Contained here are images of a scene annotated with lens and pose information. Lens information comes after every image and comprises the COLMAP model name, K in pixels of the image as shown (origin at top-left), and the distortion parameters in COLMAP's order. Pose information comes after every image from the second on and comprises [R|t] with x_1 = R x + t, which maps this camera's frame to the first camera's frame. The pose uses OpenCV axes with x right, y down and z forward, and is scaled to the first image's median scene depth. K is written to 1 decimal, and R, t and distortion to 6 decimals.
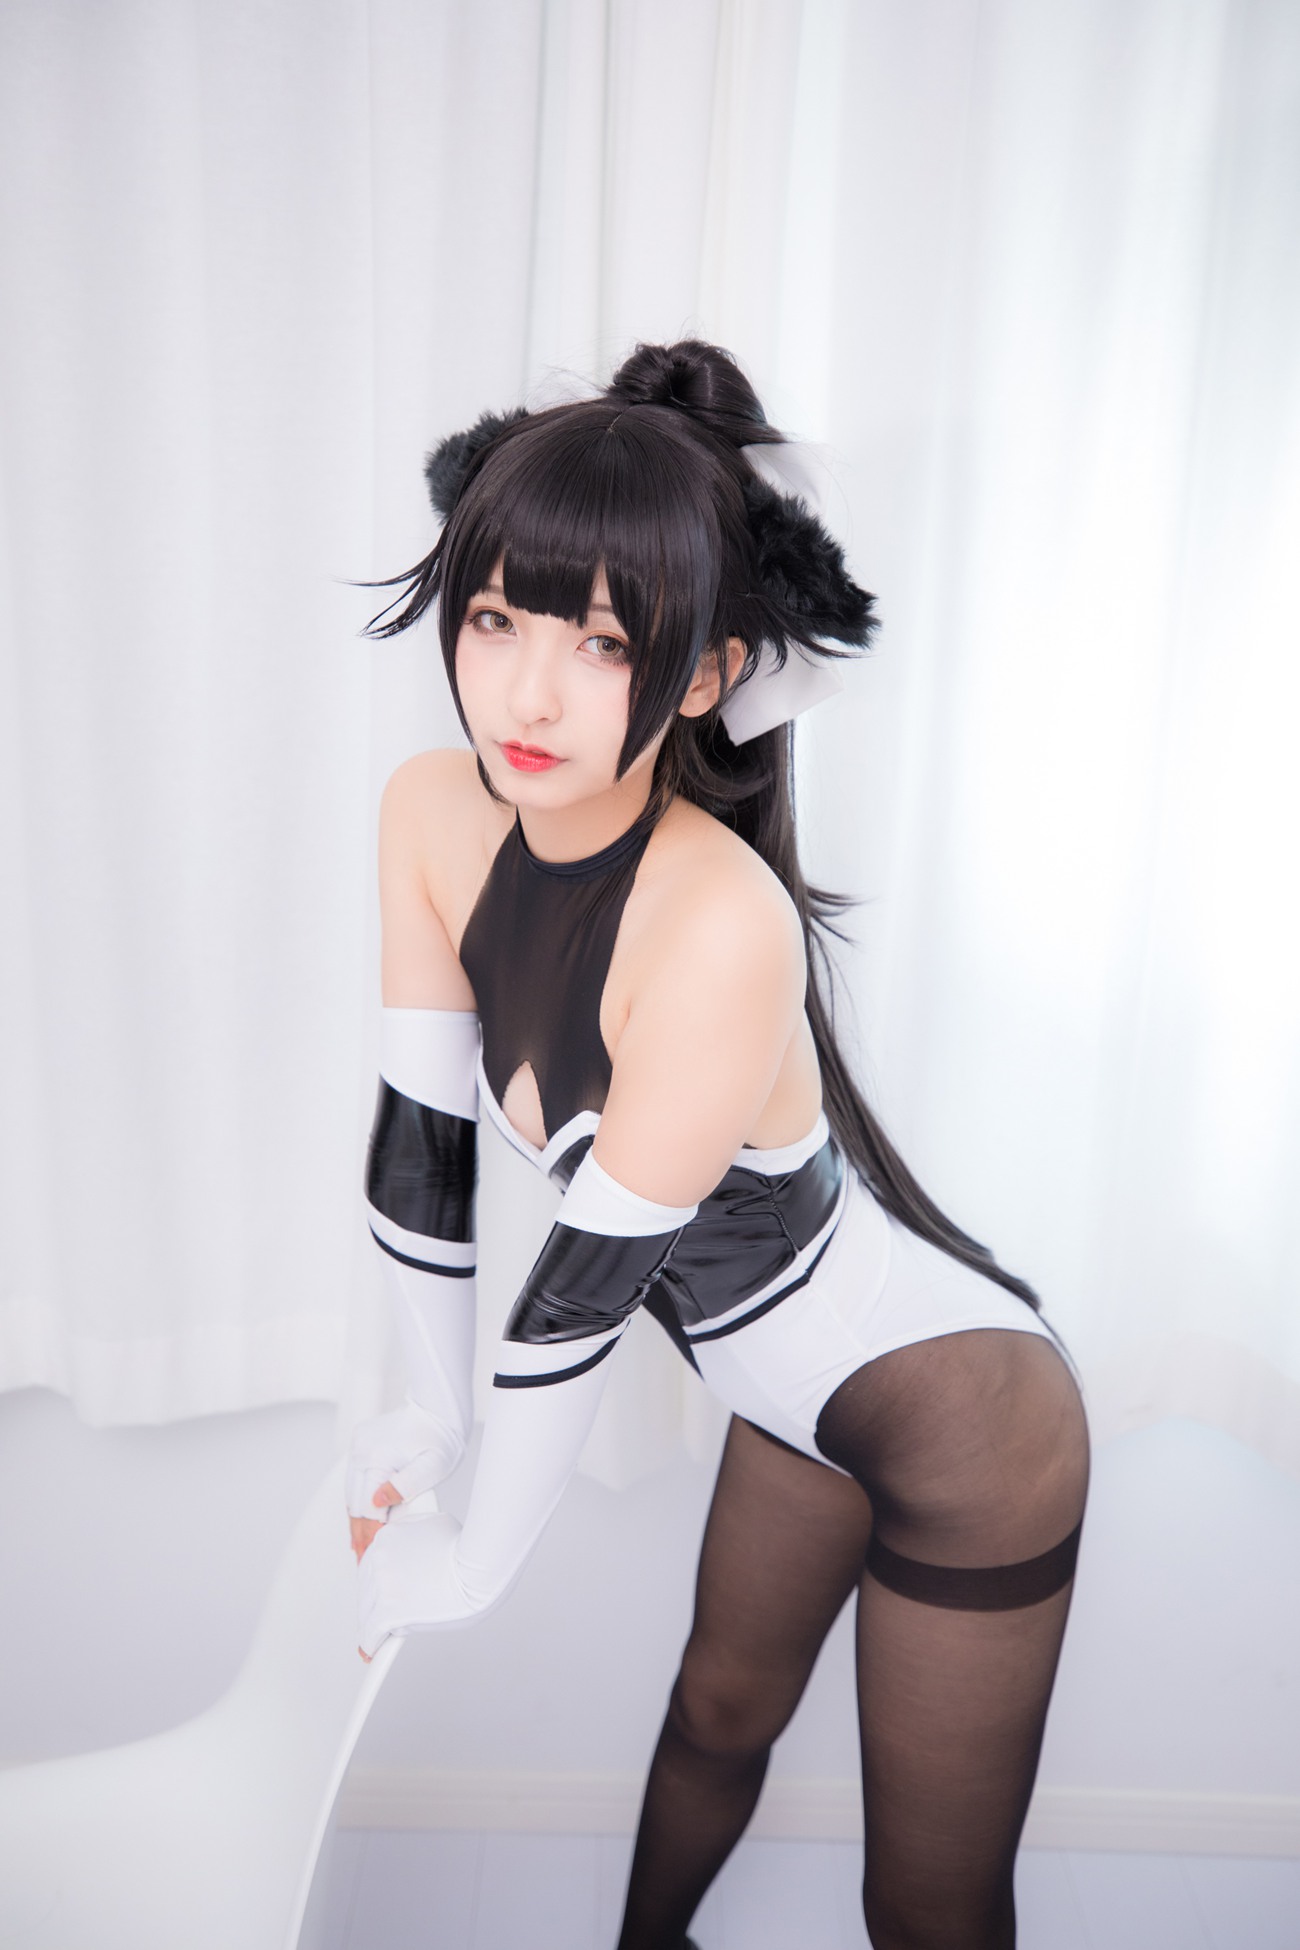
lens RADIAL K [[1891.6, 0, 656.4], [0, 1891.6, 1009.6], [0, 0, 1]] dist [0.074234, 0.011736]
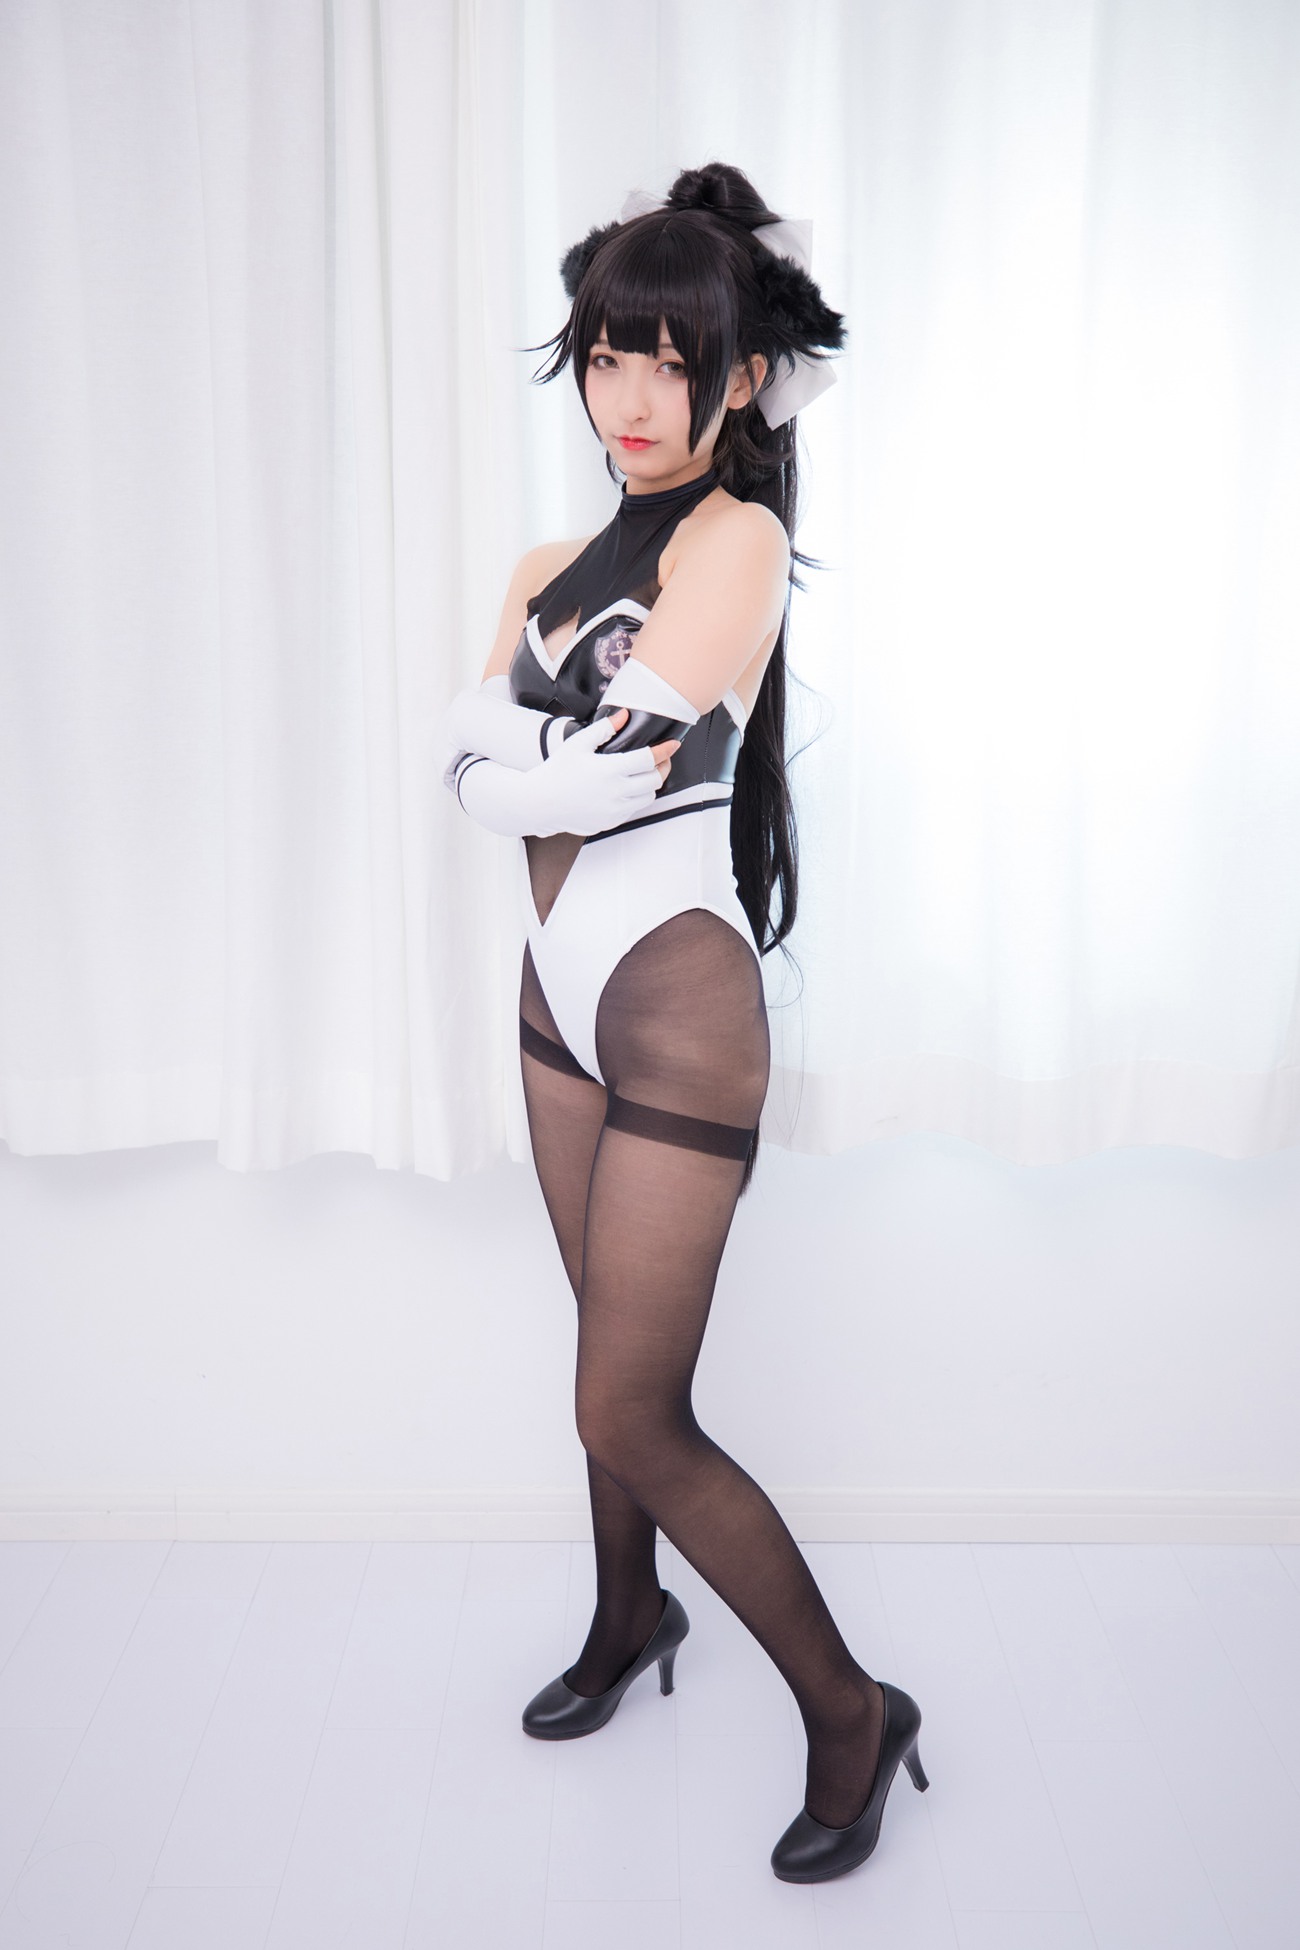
lens RADIAL K [[1916.9, 0, 655.1], [0, 1916.9, 1042.8], [0, 0, 1]] dist [0.044760, 0.004069]
pose [[0.986068, -0.074563, -0.148695, 0.156456], [0.091622, 0.989545, 0.111386, 0.191472], [0.138835, -0.123458, 0.982590, -0.684952]]
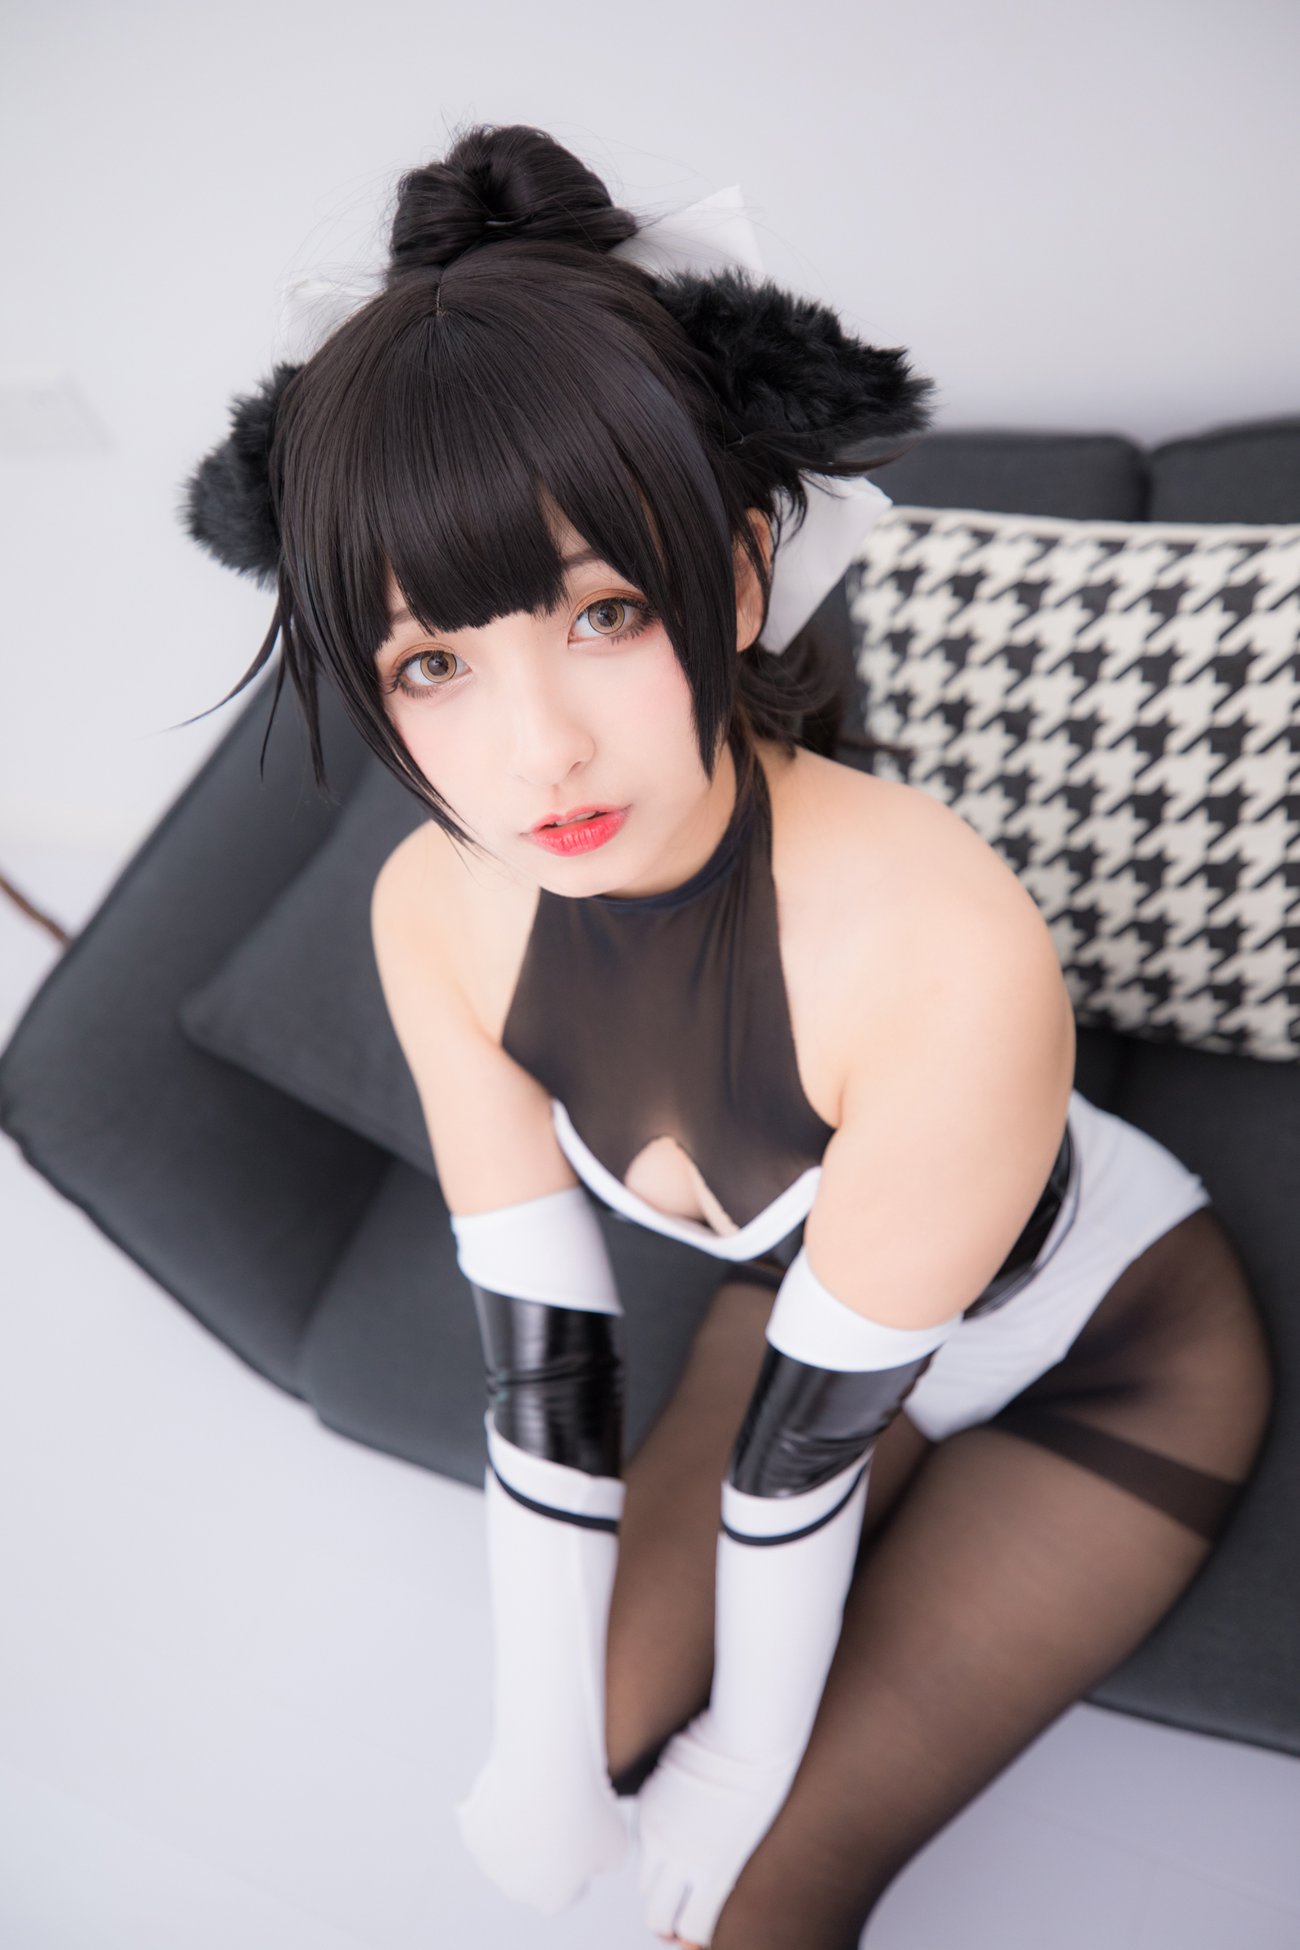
lens RADIAL K [[1891.6, 0, 656.4], [0, 1891.6, 1009.6], [0, 0, 1]] dist [0.074234, 0.011736]
pose [[0.866250, -0.498405, 0.034684, -0.095956], [0.496581, 0.866554, 0.049910, -0.096539], [-0.054931, -0.026011, 0.998151, 0.346016]]
